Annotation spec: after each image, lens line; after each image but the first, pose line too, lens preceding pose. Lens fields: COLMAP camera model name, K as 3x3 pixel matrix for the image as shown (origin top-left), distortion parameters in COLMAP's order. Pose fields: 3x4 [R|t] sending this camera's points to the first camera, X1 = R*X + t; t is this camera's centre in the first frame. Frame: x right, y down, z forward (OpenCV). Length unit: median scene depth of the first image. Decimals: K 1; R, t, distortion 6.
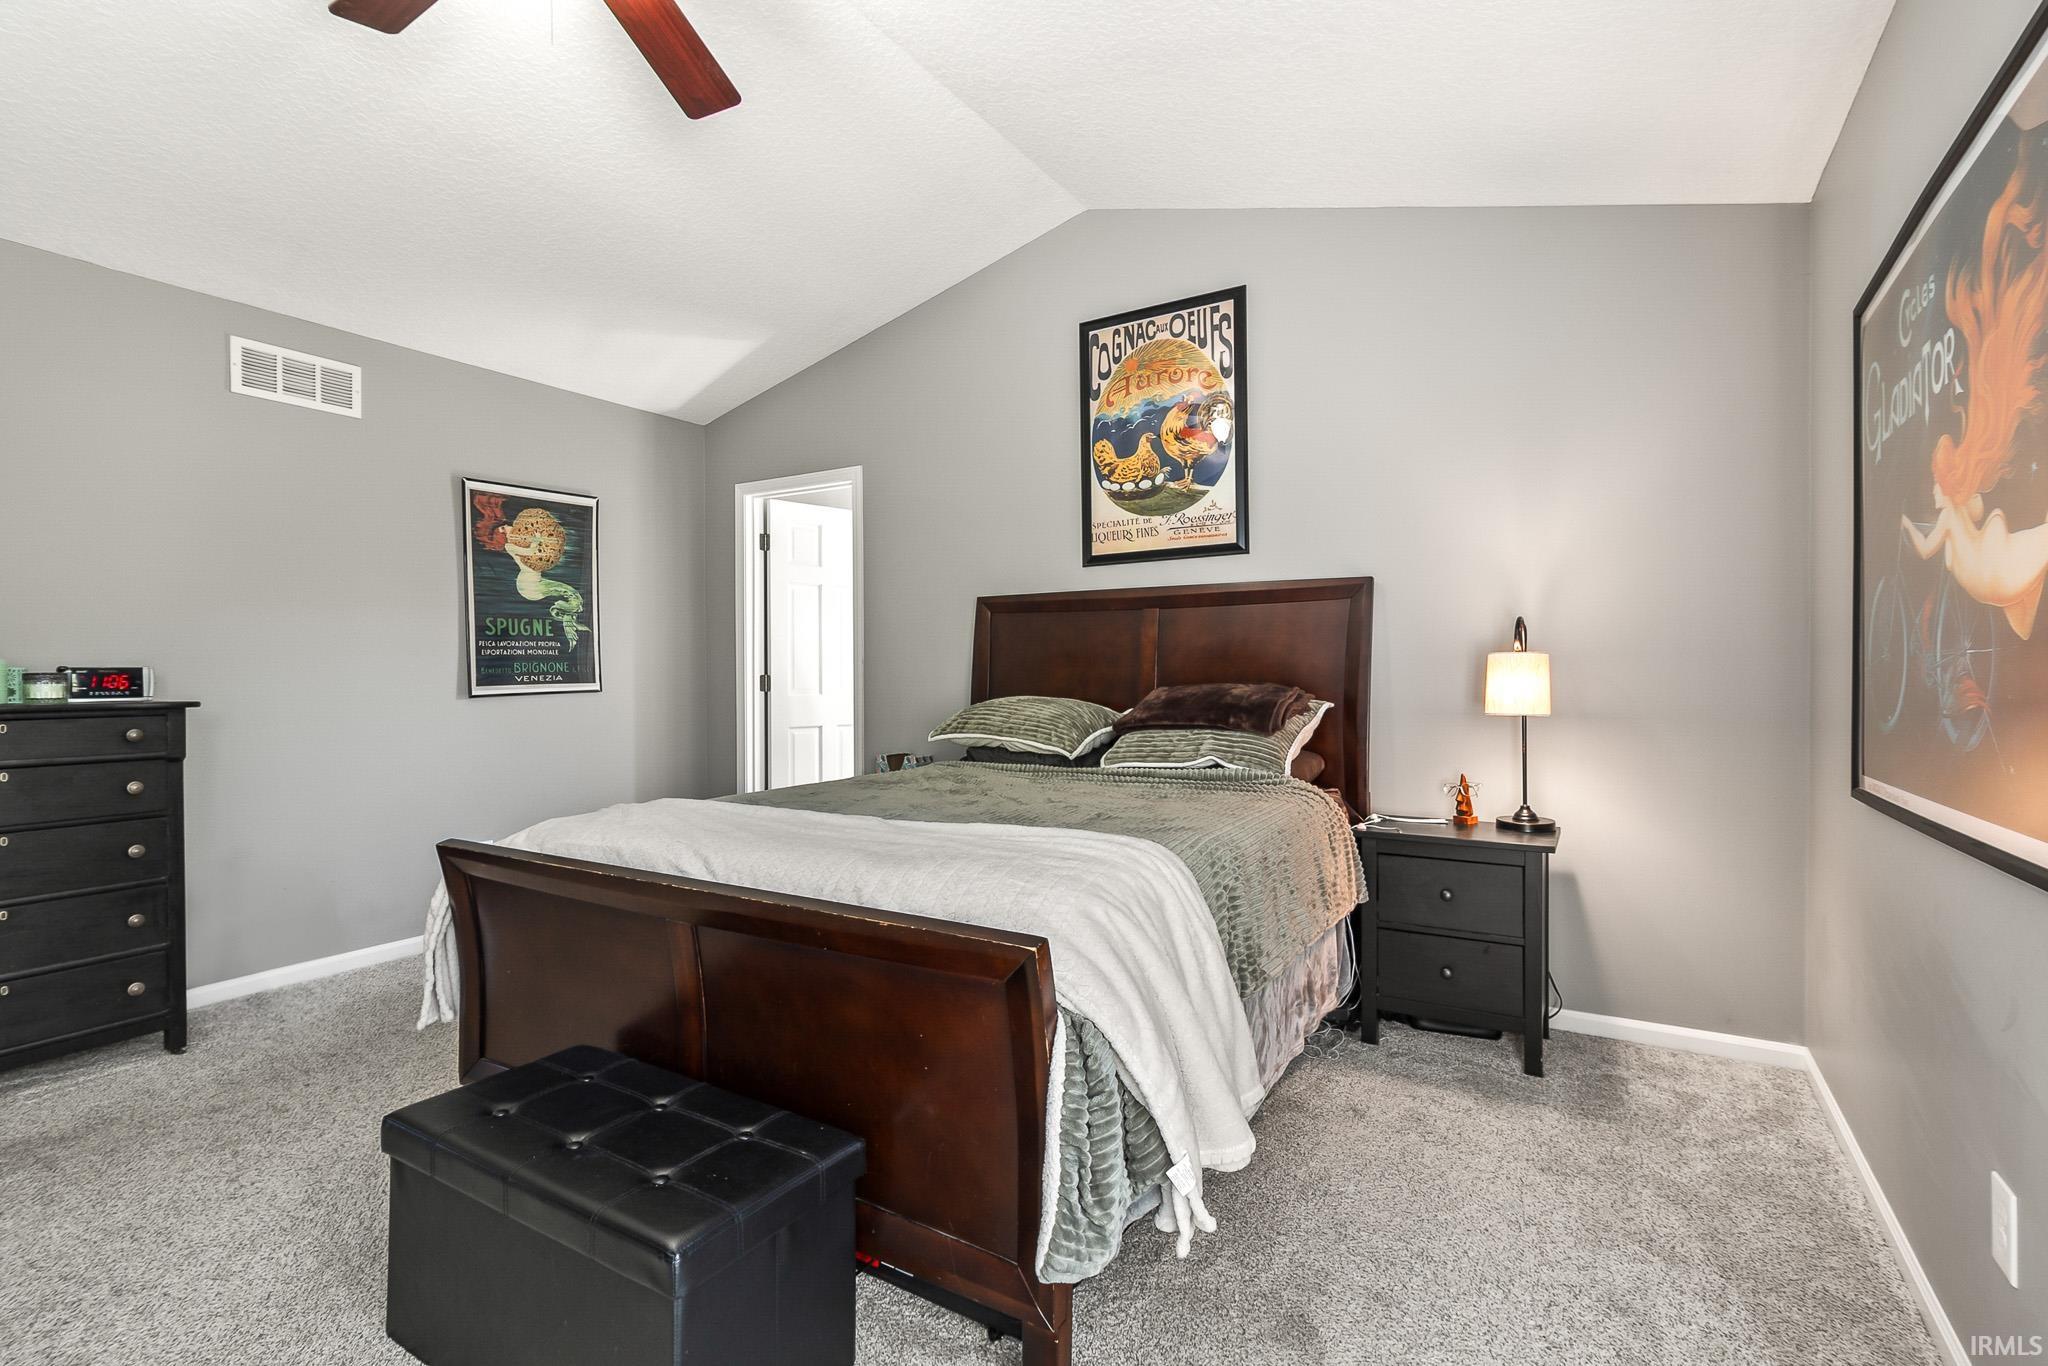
lens RADIAL K [[948.5, 0, 1022.1], [0, 948.5, 682.9], [0, 0, 1]] dist [0.005887, 0.000133]
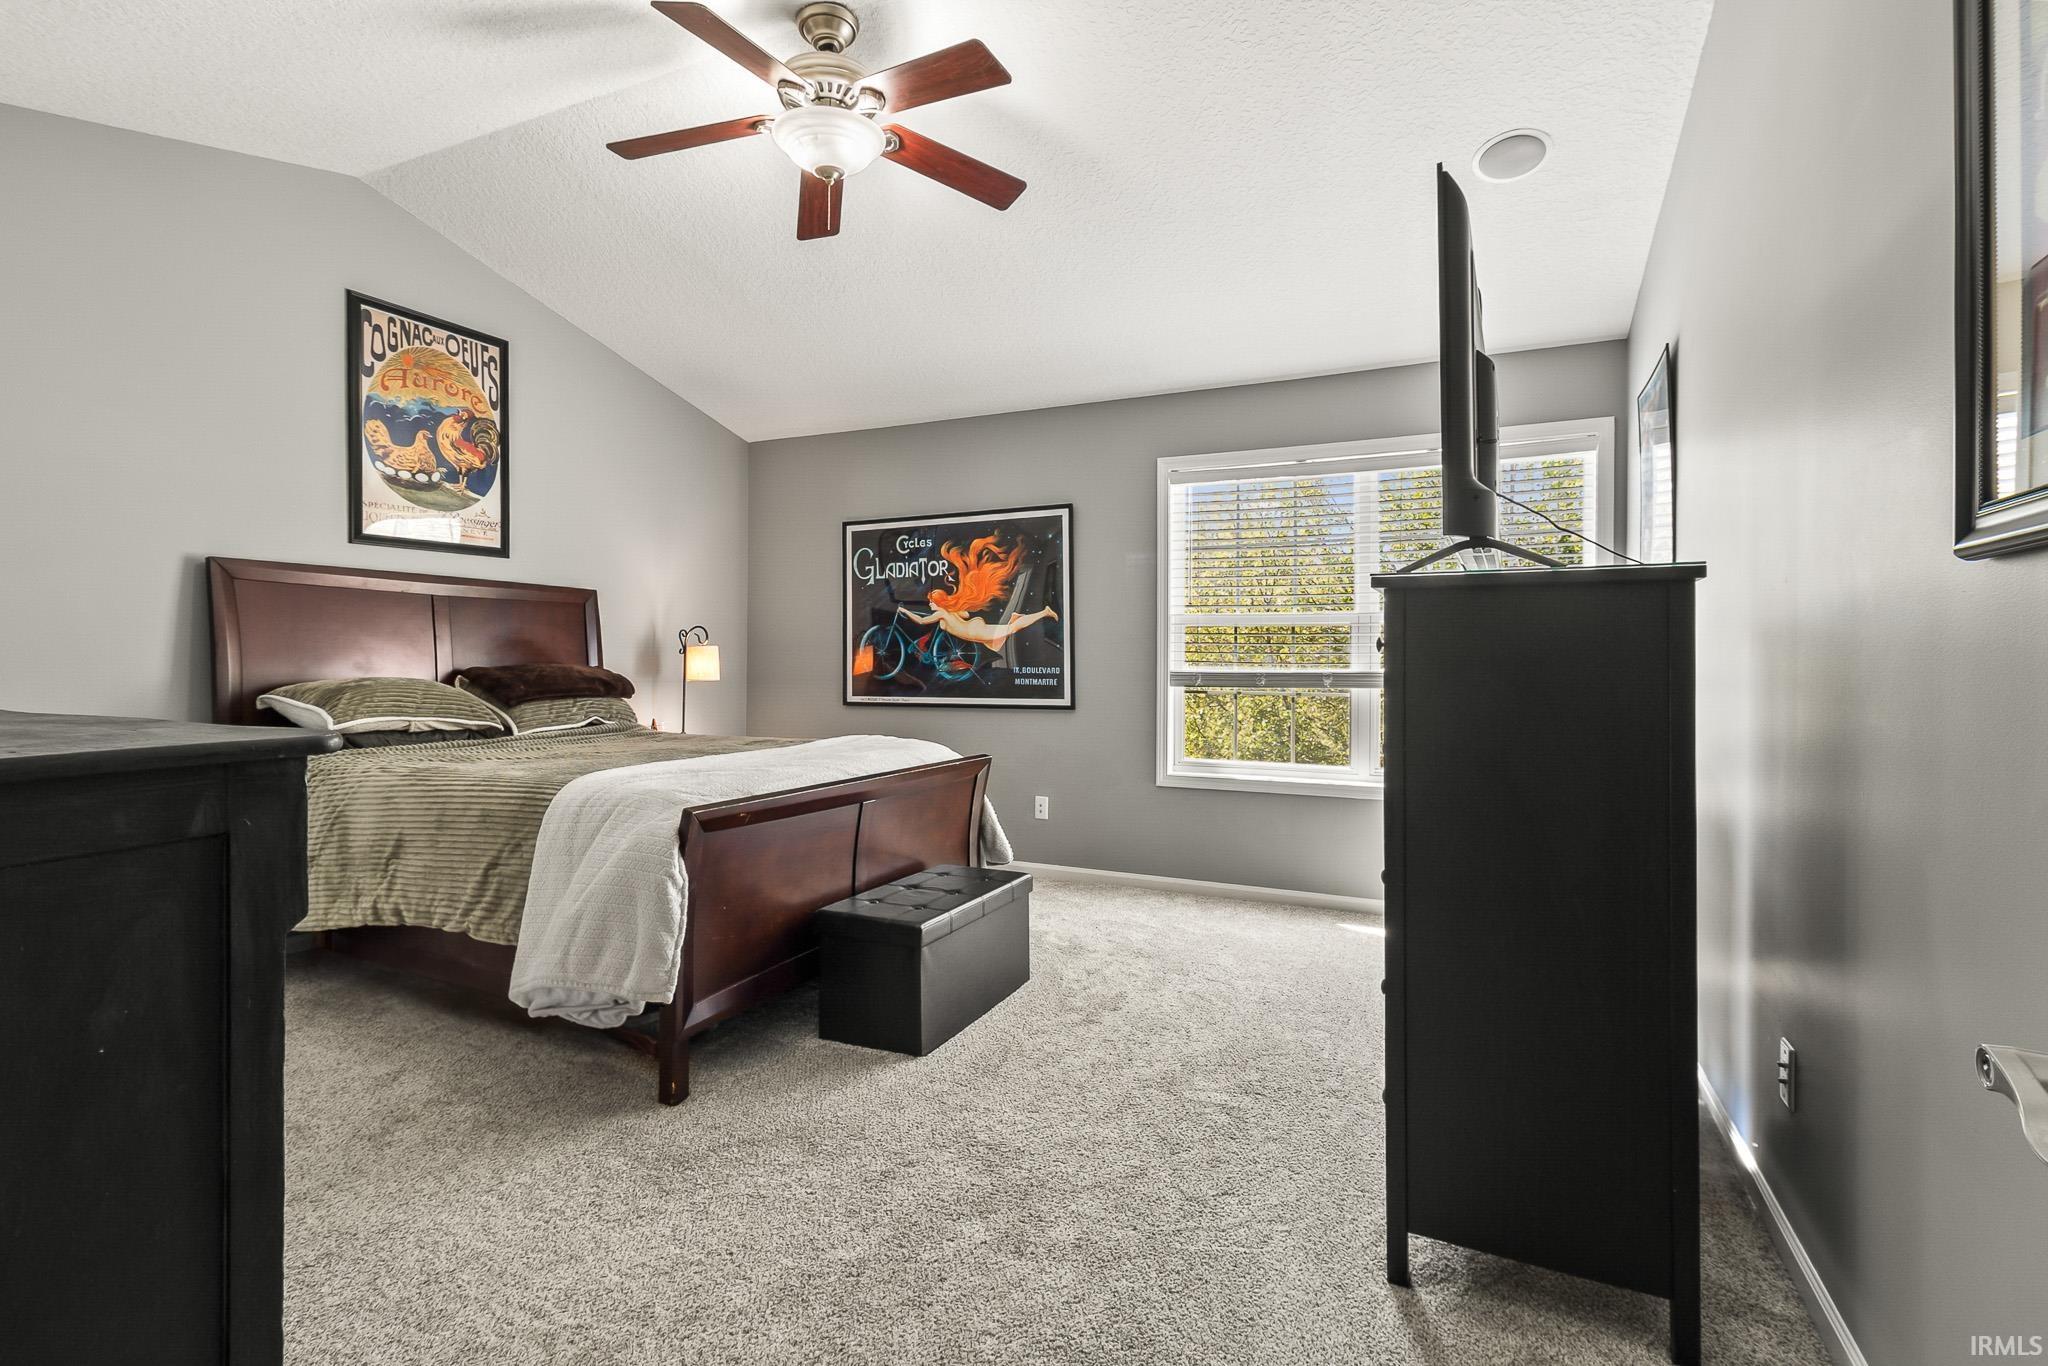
lens RADIAL K [[948.5, 0, 1024.1], [0, 948.5, 668.8], [0, 0, 1]] dist [0.005887, 0.000133]
pose [[-0.119071, -0.002321, 0.992883, -1.016144], [0.022561, 0.999733, 0.005043, 0.014950], [-0.992629, 0.023001, -0.118987, 0.464448]]
